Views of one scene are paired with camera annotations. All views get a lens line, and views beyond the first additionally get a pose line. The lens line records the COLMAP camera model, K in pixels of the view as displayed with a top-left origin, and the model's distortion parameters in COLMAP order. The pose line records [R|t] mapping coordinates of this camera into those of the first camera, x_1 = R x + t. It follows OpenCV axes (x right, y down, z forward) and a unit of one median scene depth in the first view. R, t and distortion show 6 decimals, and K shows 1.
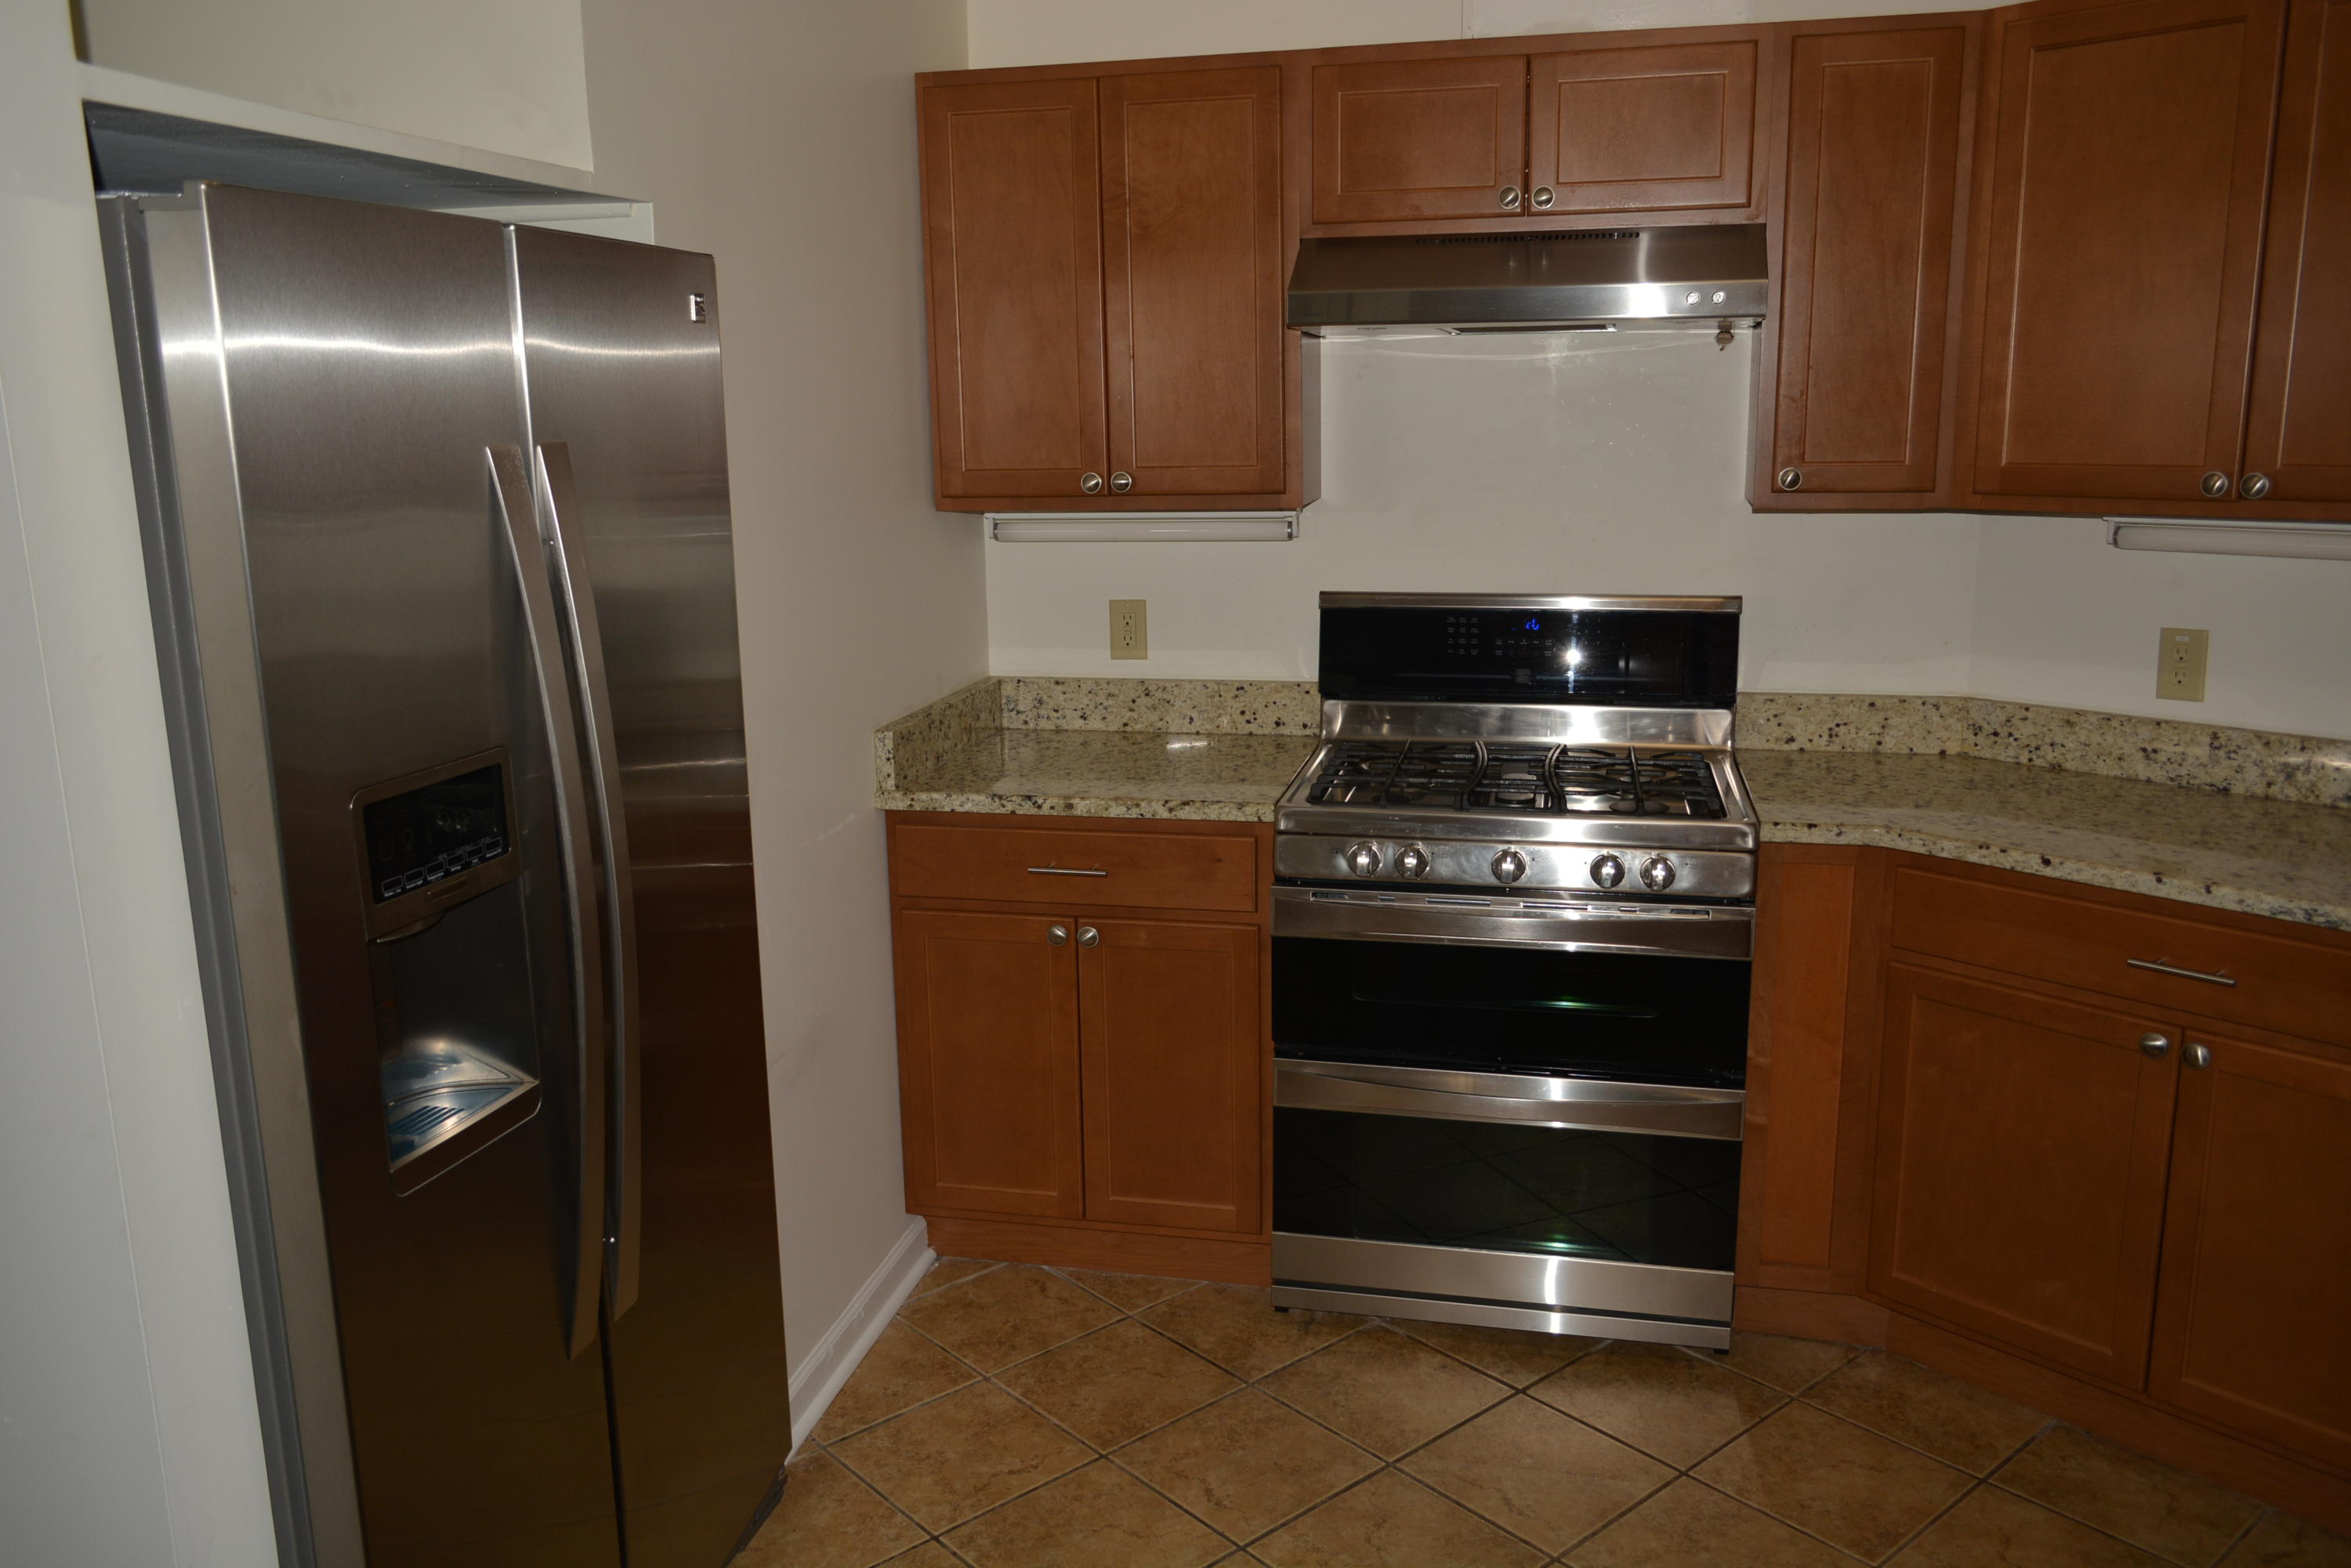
lens RADIAL K [[1832.3, 0, 1175.5], [0, 1832.3, 784.0], [0, 0, 1]] dist [-0.006433, -0.003578]
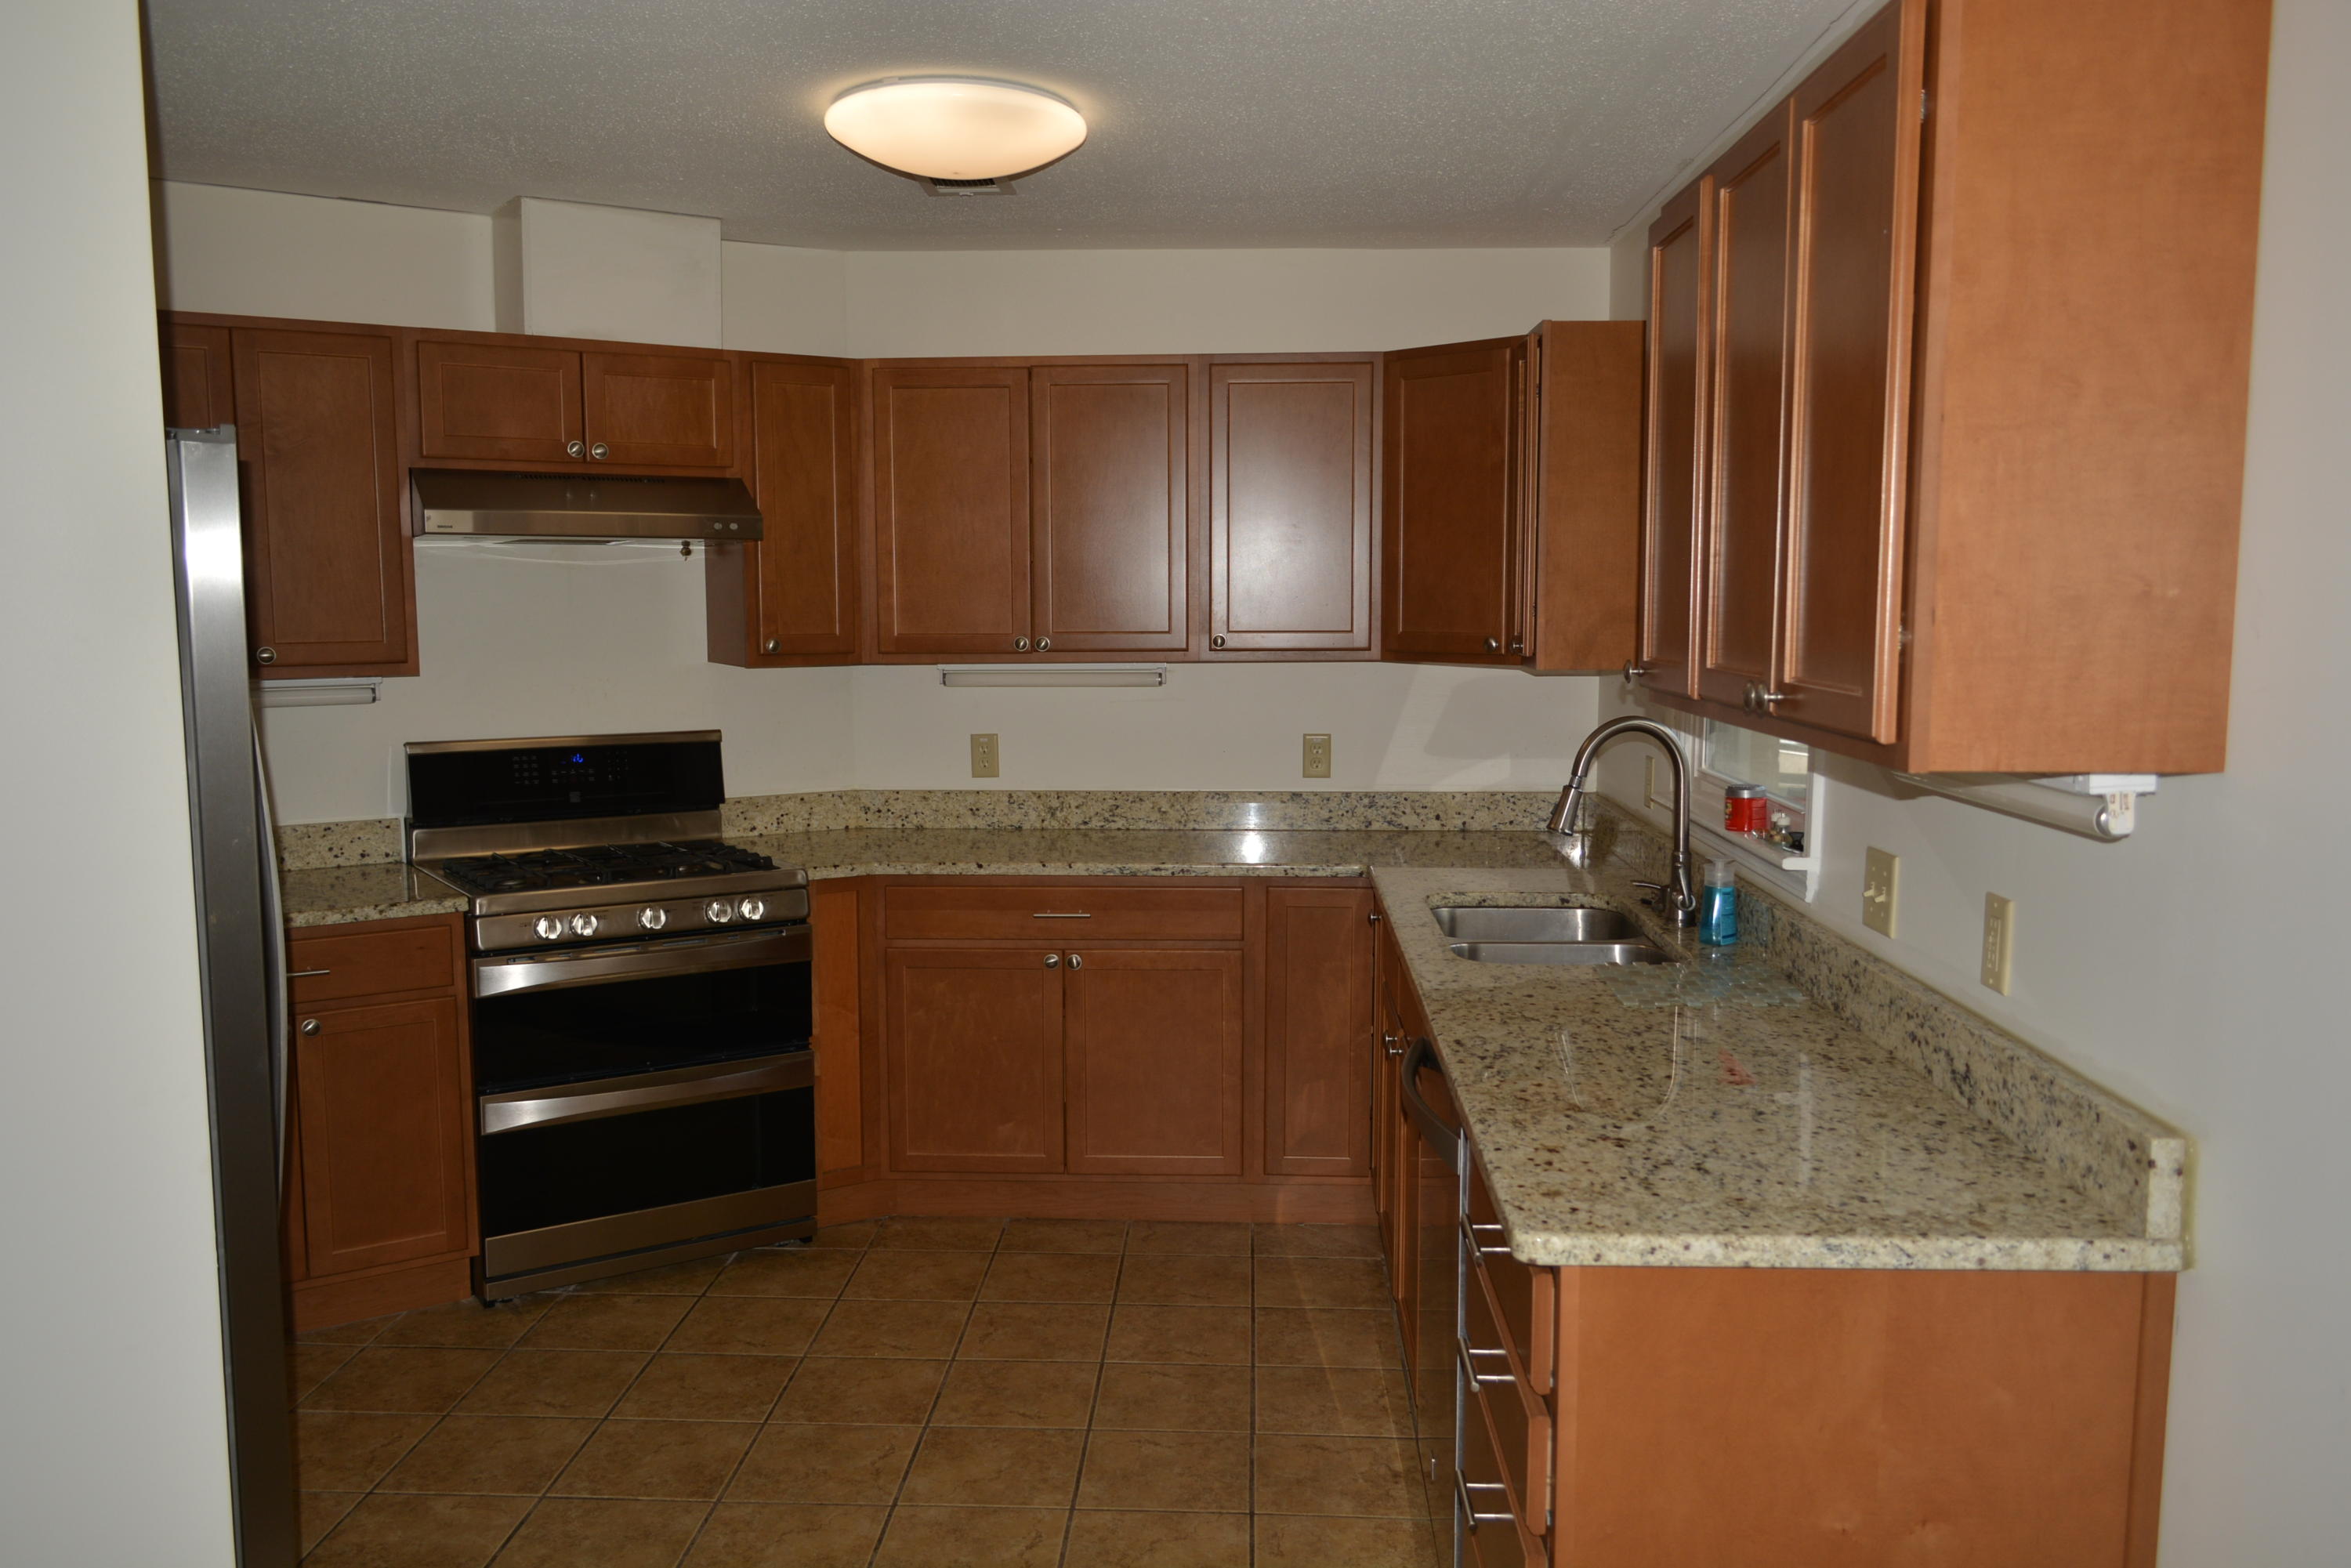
lens RADIAL K [[1832.3, 0, 1175.5], [0, 1832.3, 784.0], [0, 0, 1]] dist [-0.006433, -0.003578]
pose [[0.689006, -0.061674, 0.722127, -0.506633], [0.141238, 0.988696, -0.050319, 0.064920], [-0.710861, 0.136662, 0.689928, -0.246053]]
